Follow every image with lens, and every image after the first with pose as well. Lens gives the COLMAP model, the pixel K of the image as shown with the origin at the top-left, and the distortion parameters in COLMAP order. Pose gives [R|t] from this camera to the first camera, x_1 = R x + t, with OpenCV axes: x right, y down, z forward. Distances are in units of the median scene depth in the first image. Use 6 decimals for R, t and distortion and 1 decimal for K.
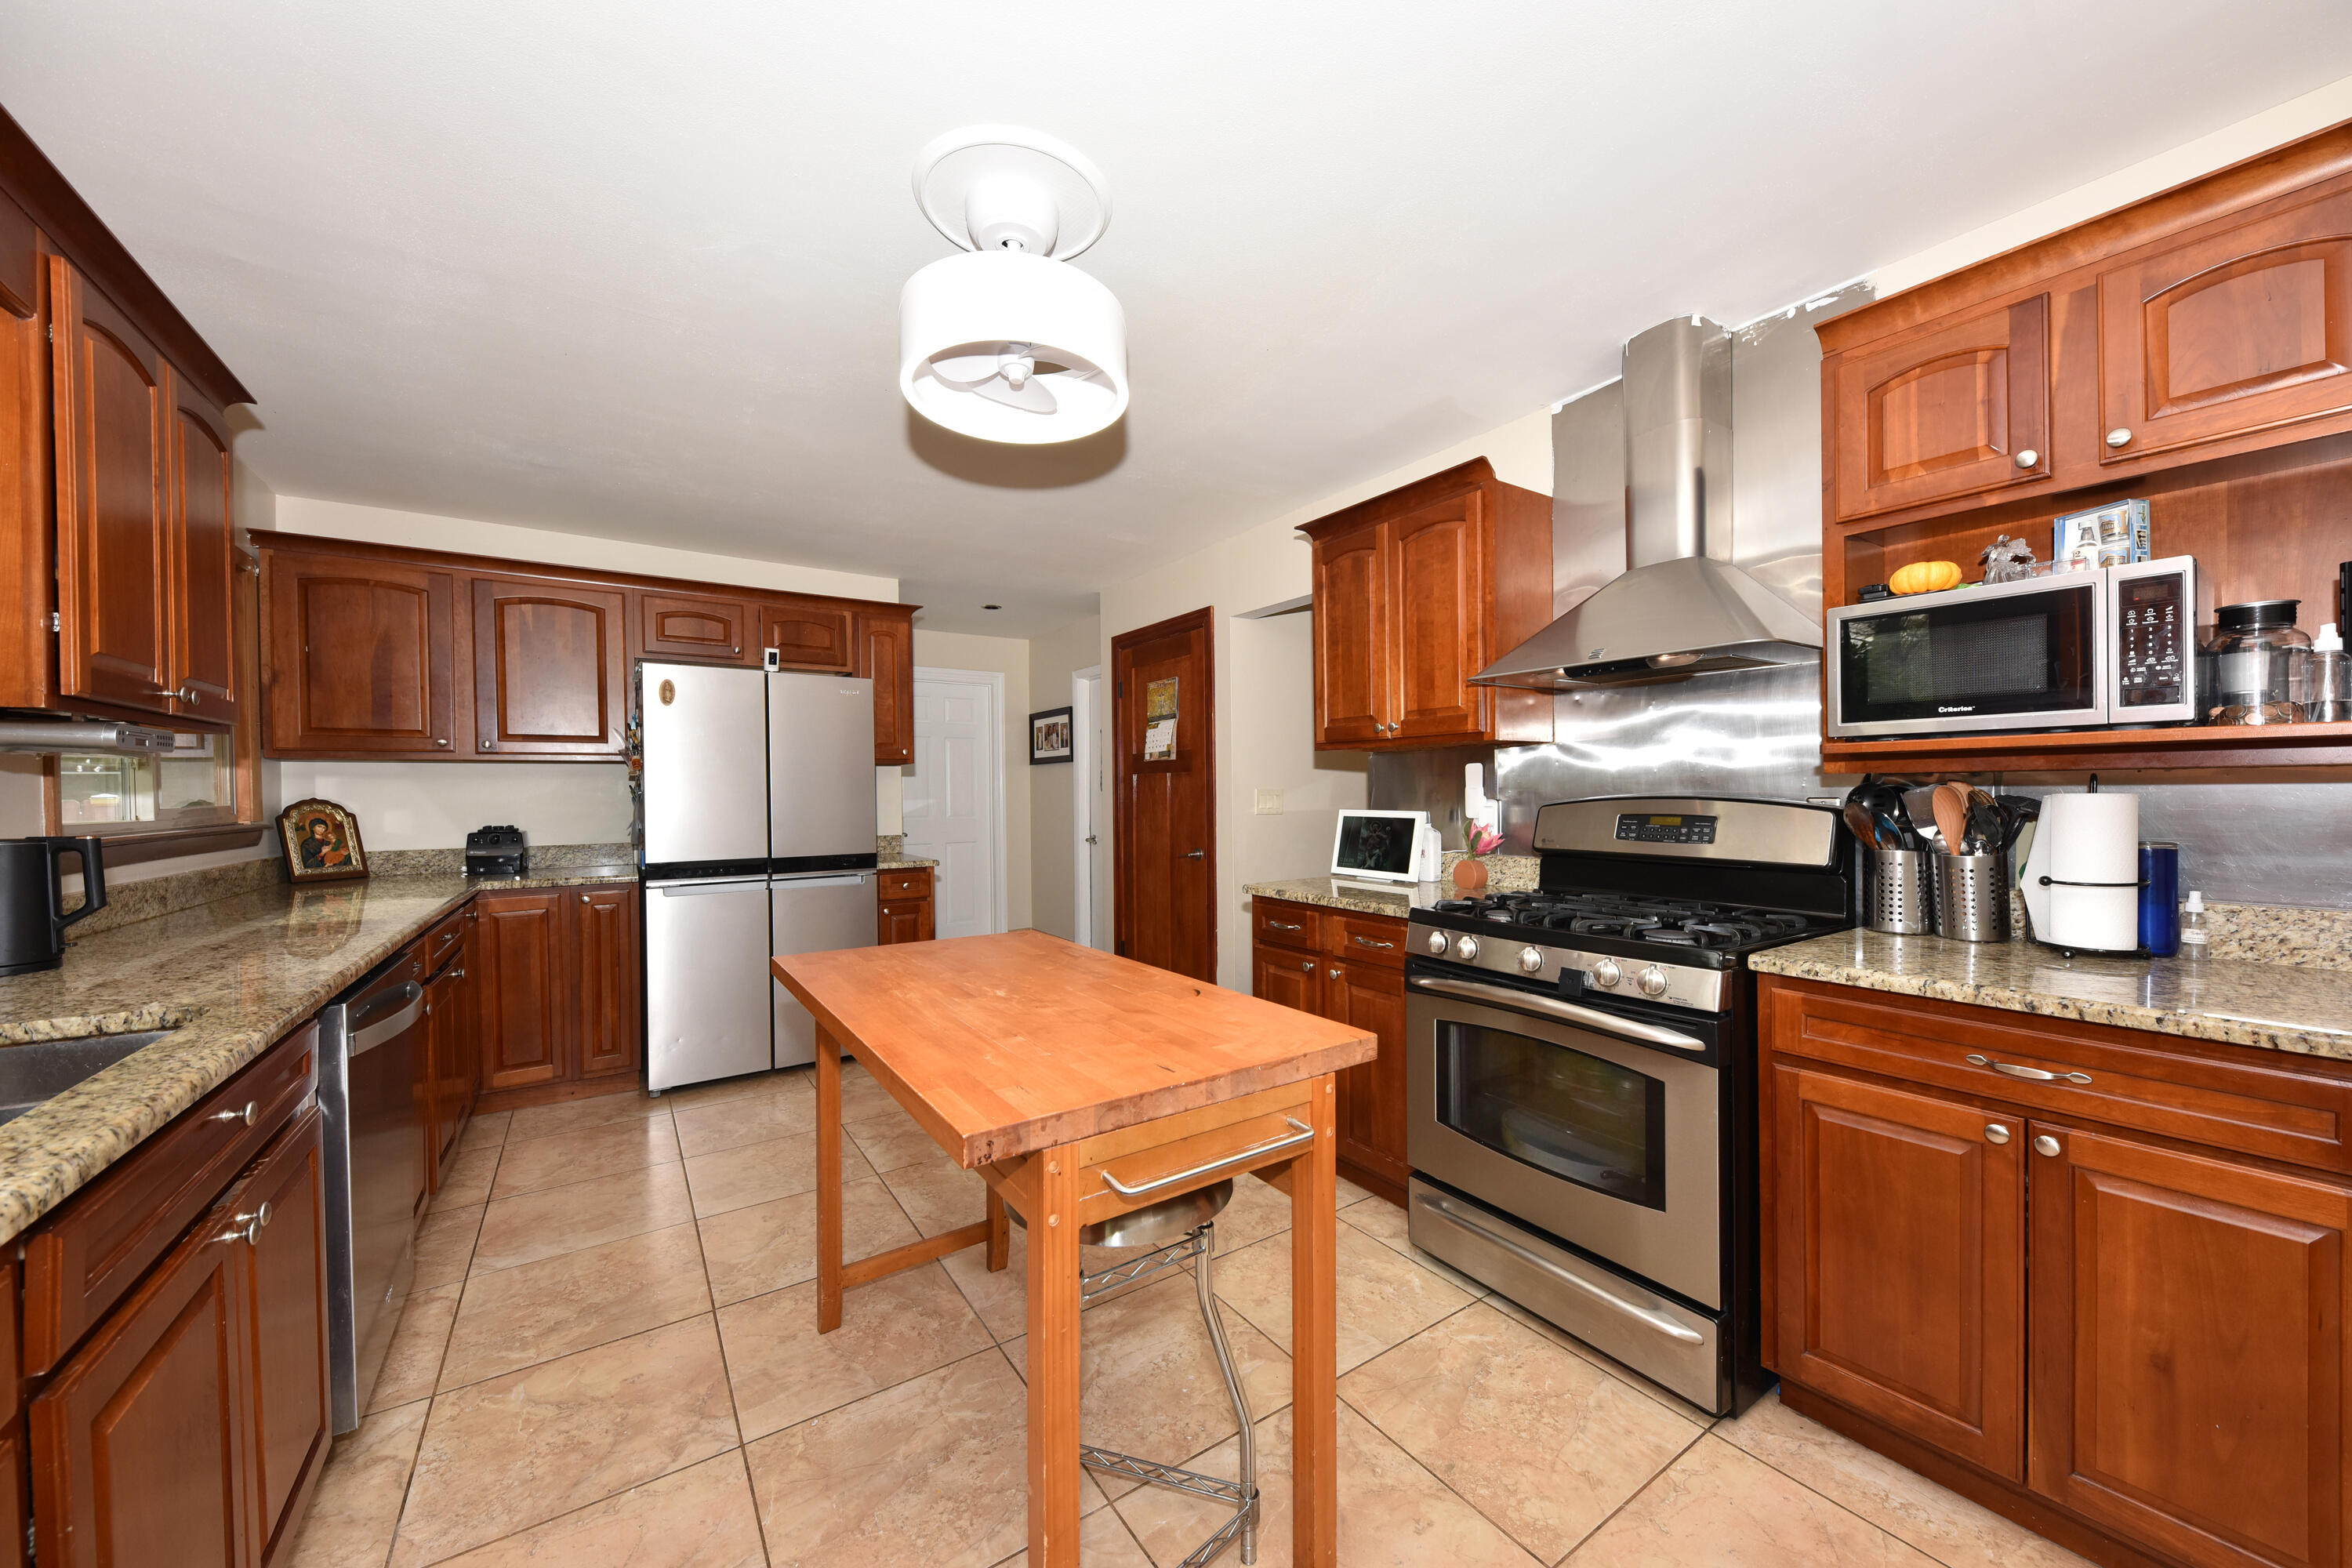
lens RADIAL K [[852.7, 0, 1178.0], [0, 852.7, 795.3], [0, 0, 1]] dist [-0.001491, -0.000176]
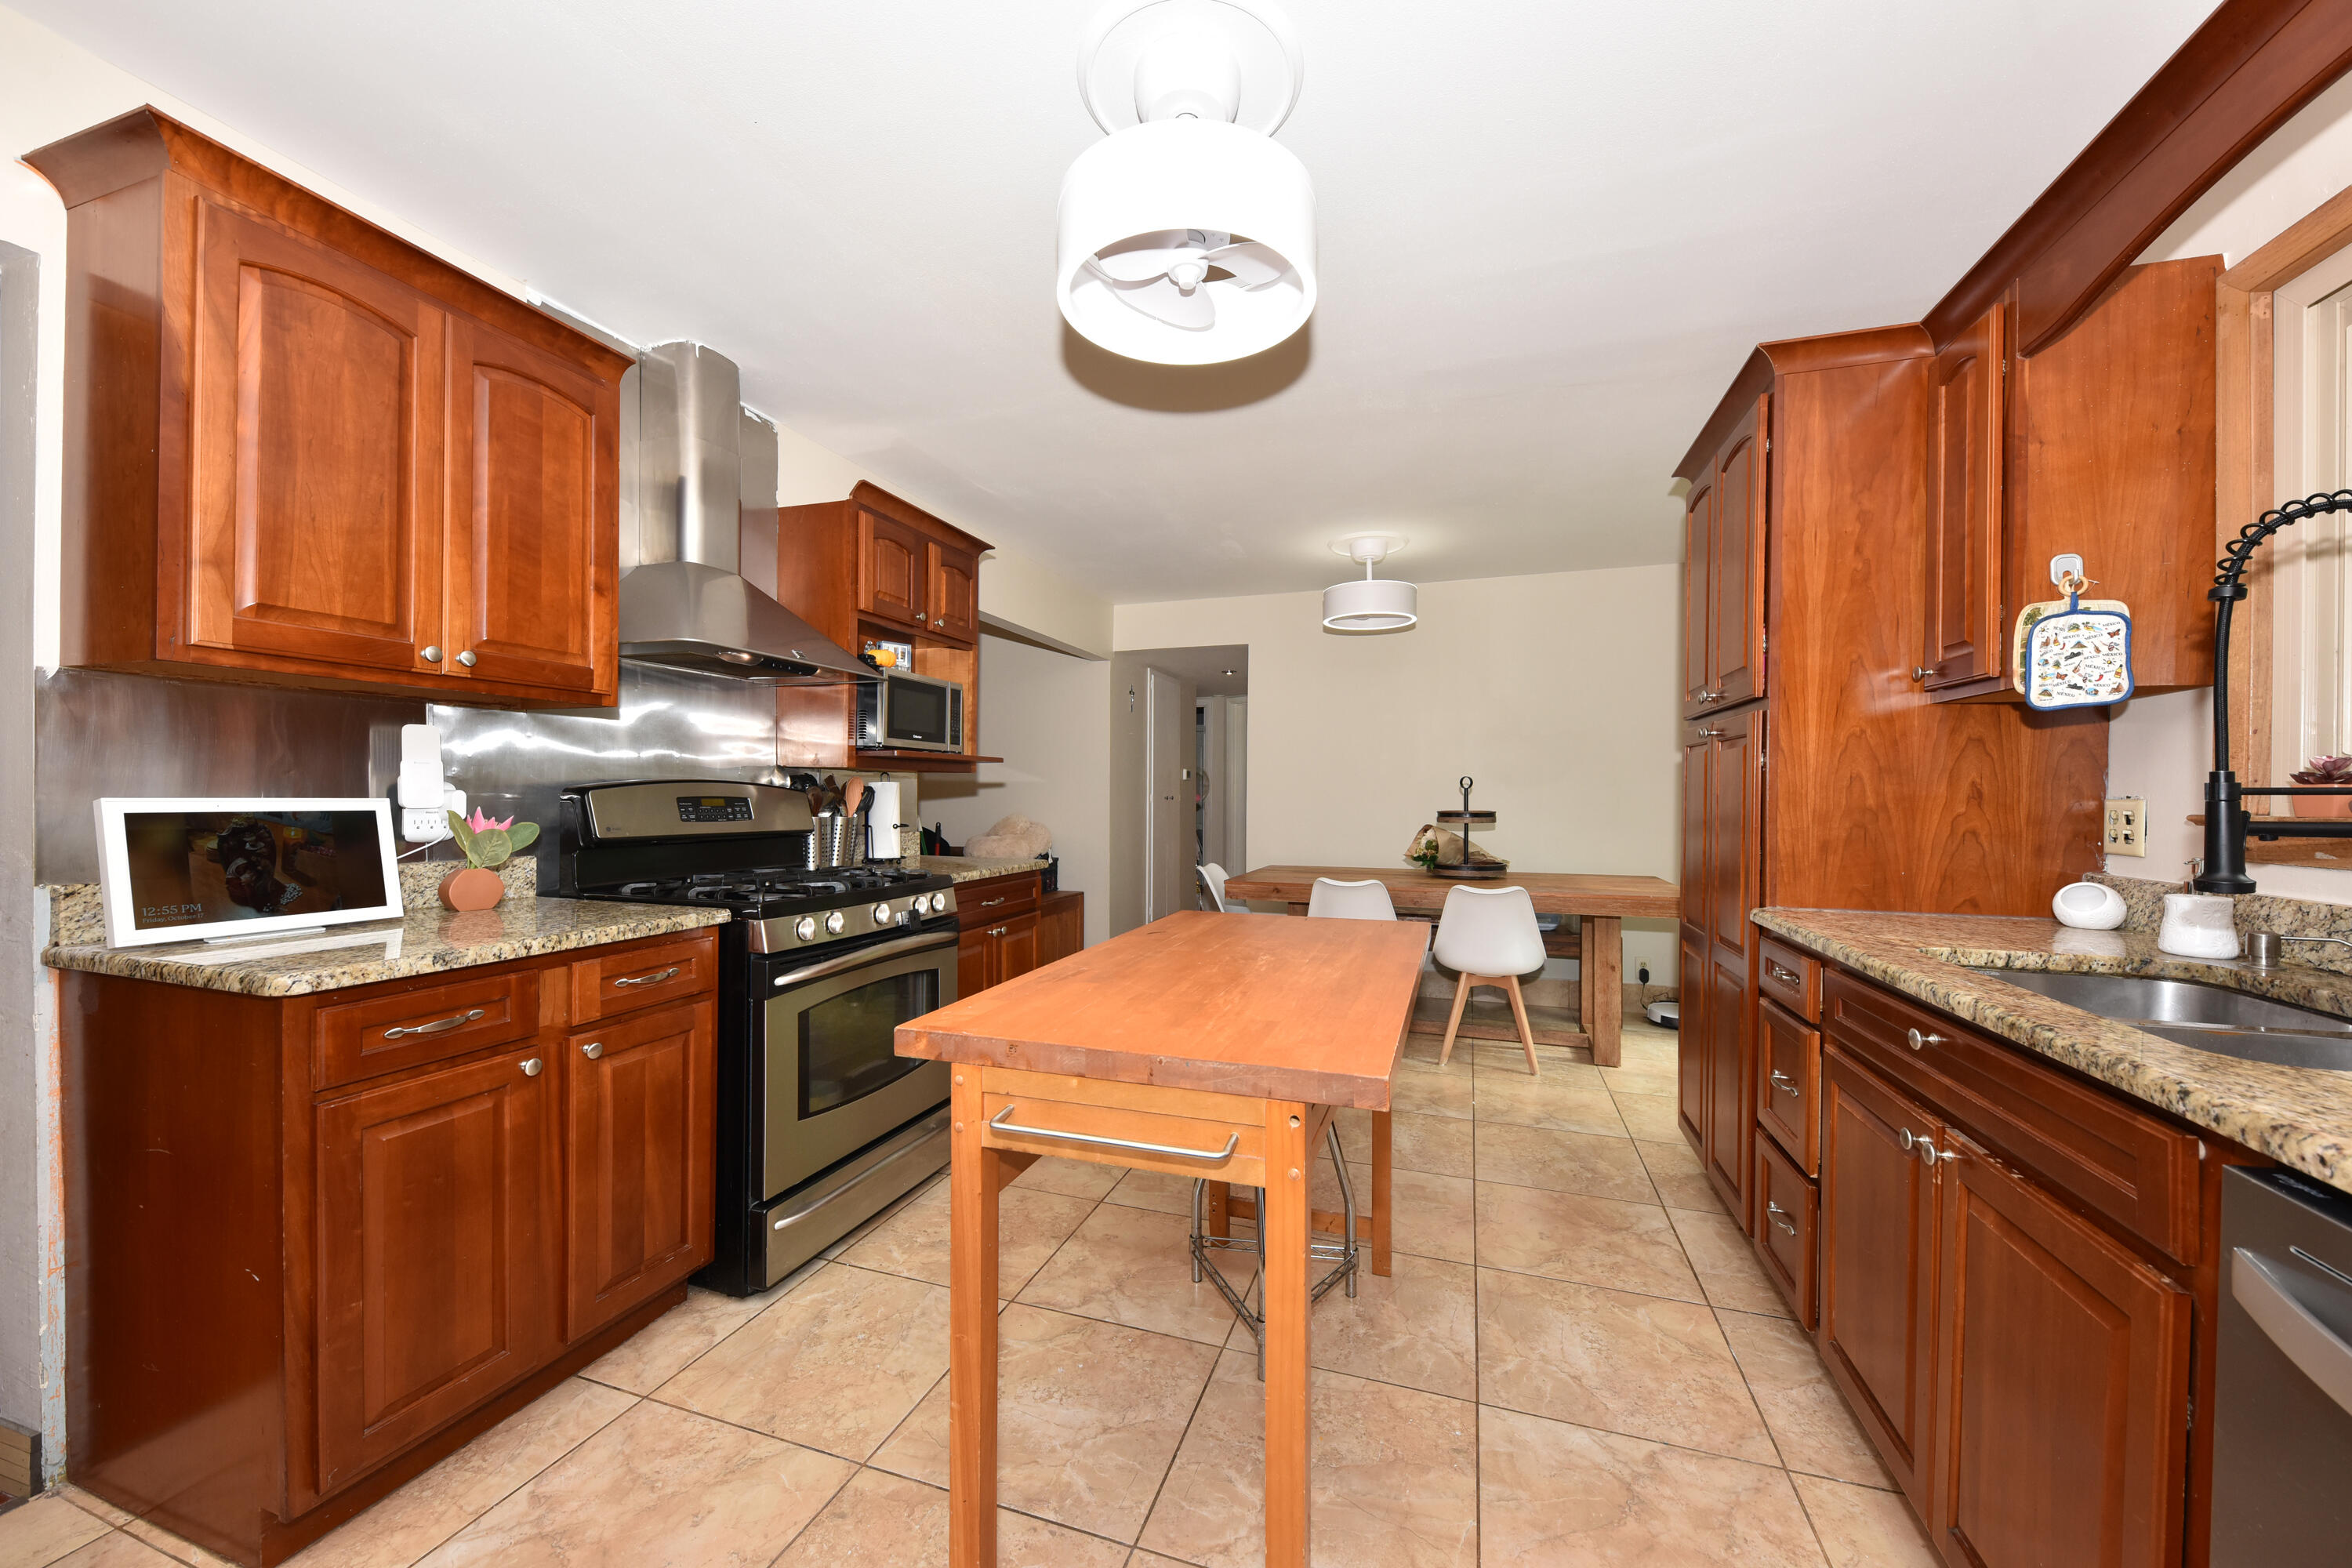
lens RADIAL K [[852.7, 0, 1178.0], [0, 852.7, 795.3], [0, 0, 1]] dist [-0.001491, -0.000176]
pose [[-0.600837, 0.003092, 0.799366, -0.649906], [0.002439, 0.999995, -0.002035, 0.023811], [-0.799368, 0.000727, -0.600841, 1.143303]]
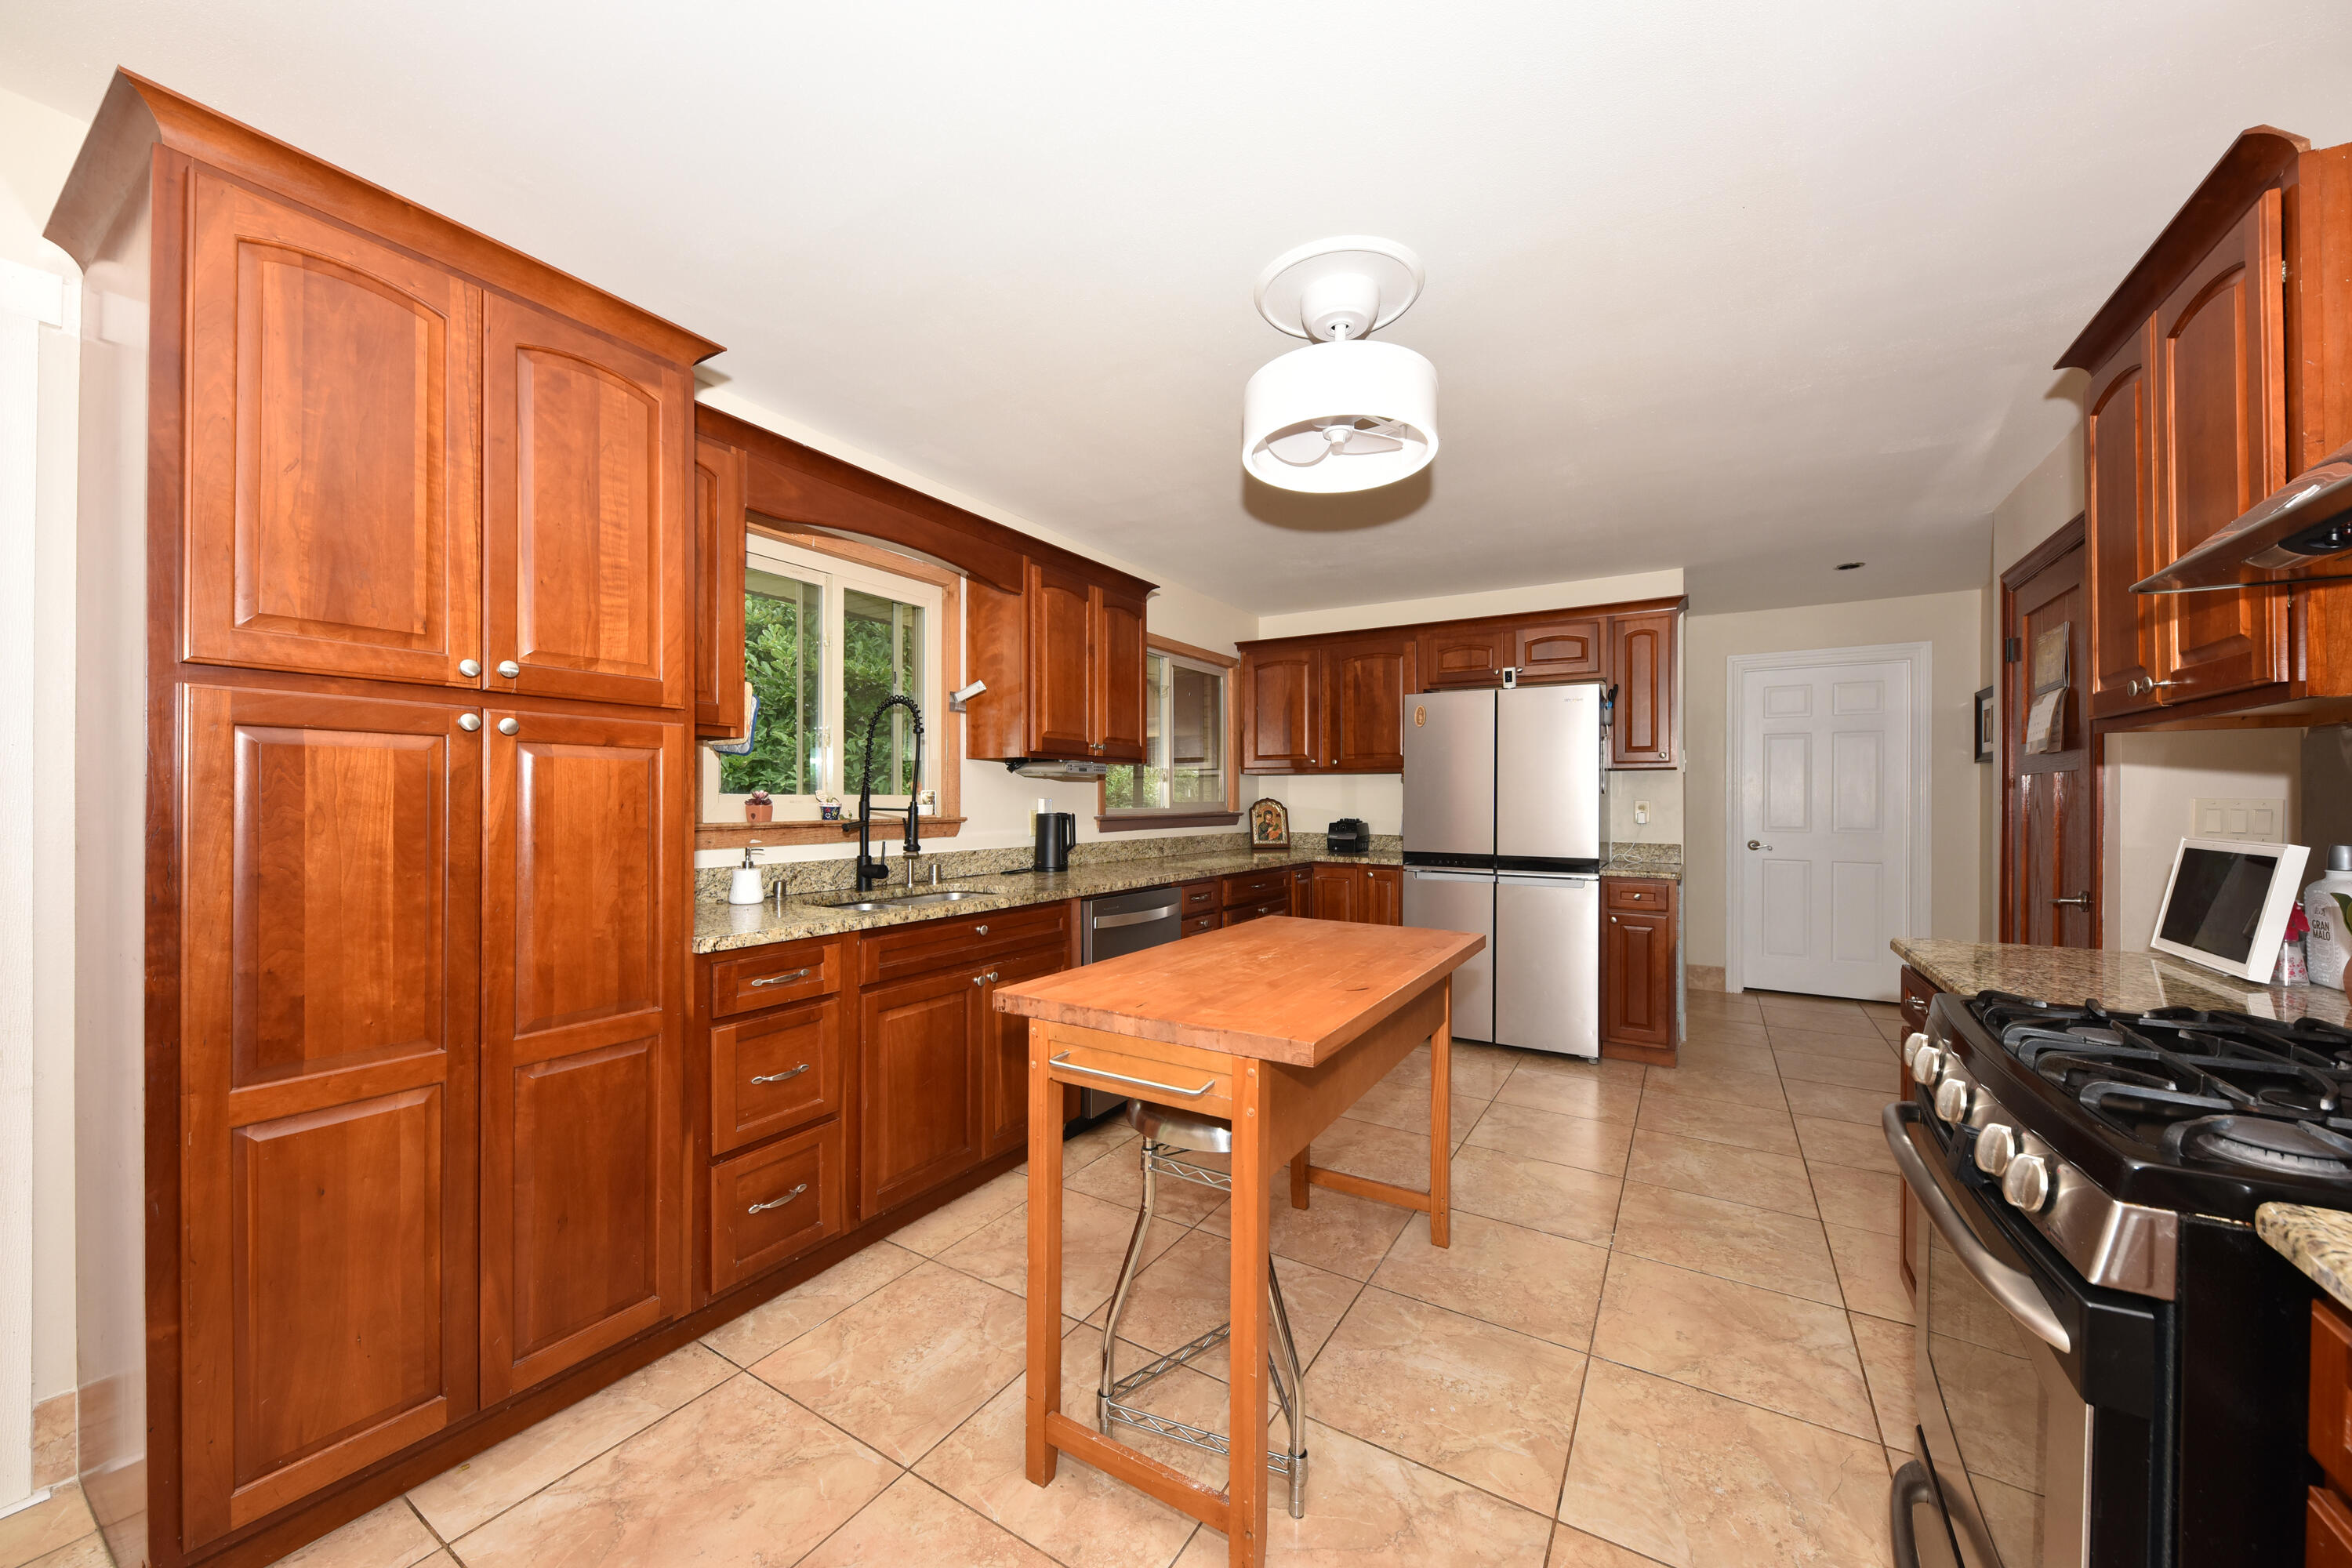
lens RADIAL K [[852.7, 0, 1178.0], [0, 852.7, 795.3], [0, 0, 1]] dist [-0.001491, -0.000176]
pose [[0.408490, 0.007798, -0.912729, 0.591238], [-0.013289, 0.999908, 0.002595, -0.004300], [0.912666, 0.011069, 0.408556, 0.247359]]
